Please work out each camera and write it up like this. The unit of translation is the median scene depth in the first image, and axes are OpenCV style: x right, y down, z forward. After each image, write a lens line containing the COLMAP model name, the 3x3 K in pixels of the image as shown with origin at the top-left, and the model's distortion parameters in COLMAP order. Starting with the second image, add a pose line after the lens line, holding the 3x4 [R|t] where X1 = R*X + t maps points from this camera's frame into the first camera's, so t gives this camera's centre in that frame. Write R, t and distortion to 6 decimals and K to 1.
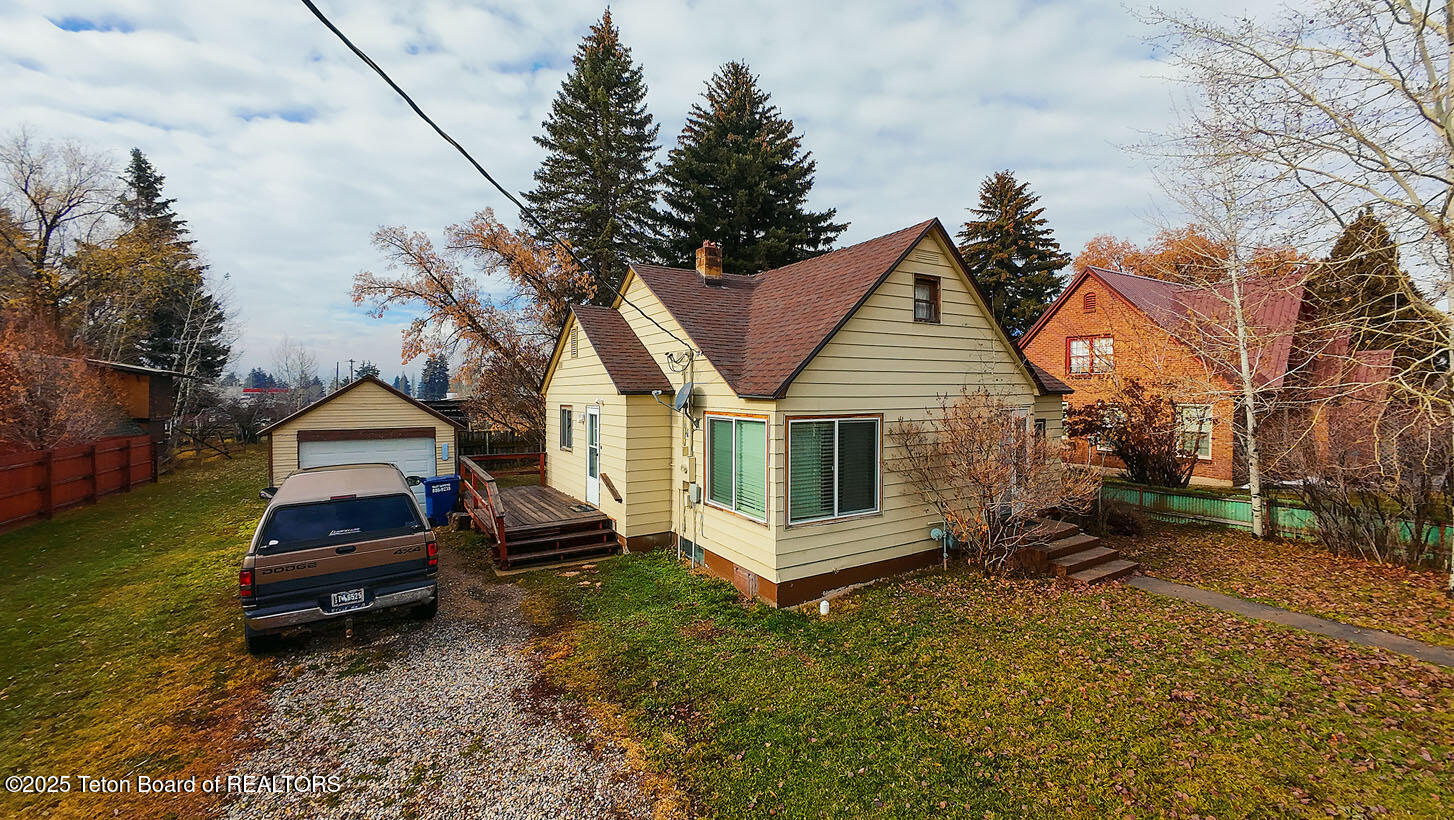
lens RADIAL K [[557.7, 0, 733.5], [0, 557.7, 401.8], [0, 0, 1]] dist [0.002102, 0.000111]
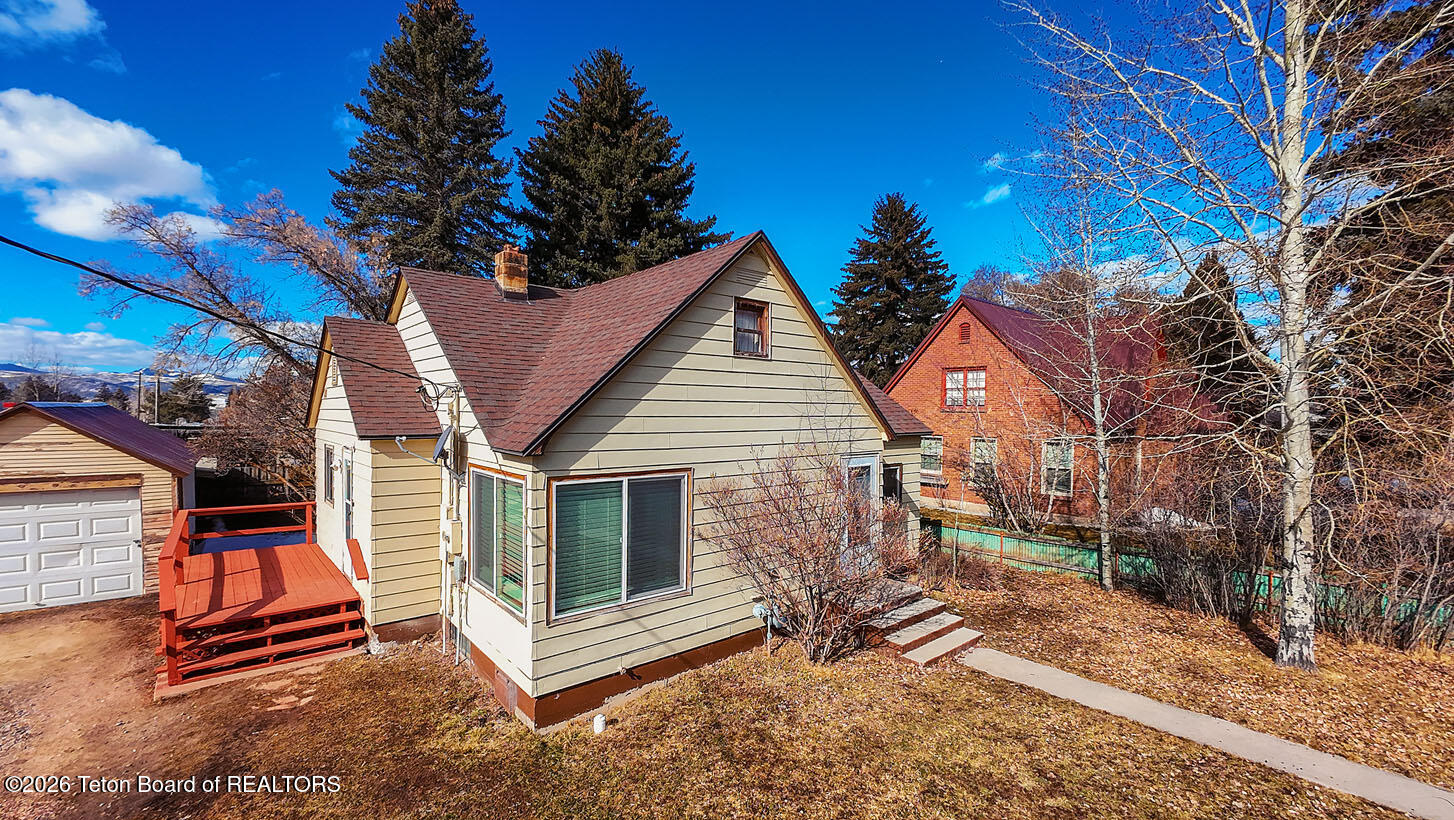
lens RADIAL K [[593.9, 0, 726.4], [0, 593.9, 422.6], [0, 0, 1]] dist [0.000415, 0.000070]
pose [[0.988140, 0.007799, 0.153355, 0.155947], [-0.007902, 0.999969, 0.000062, -0.038081], [-0.153350, -0.001273, 0.988171, 0.116990]]
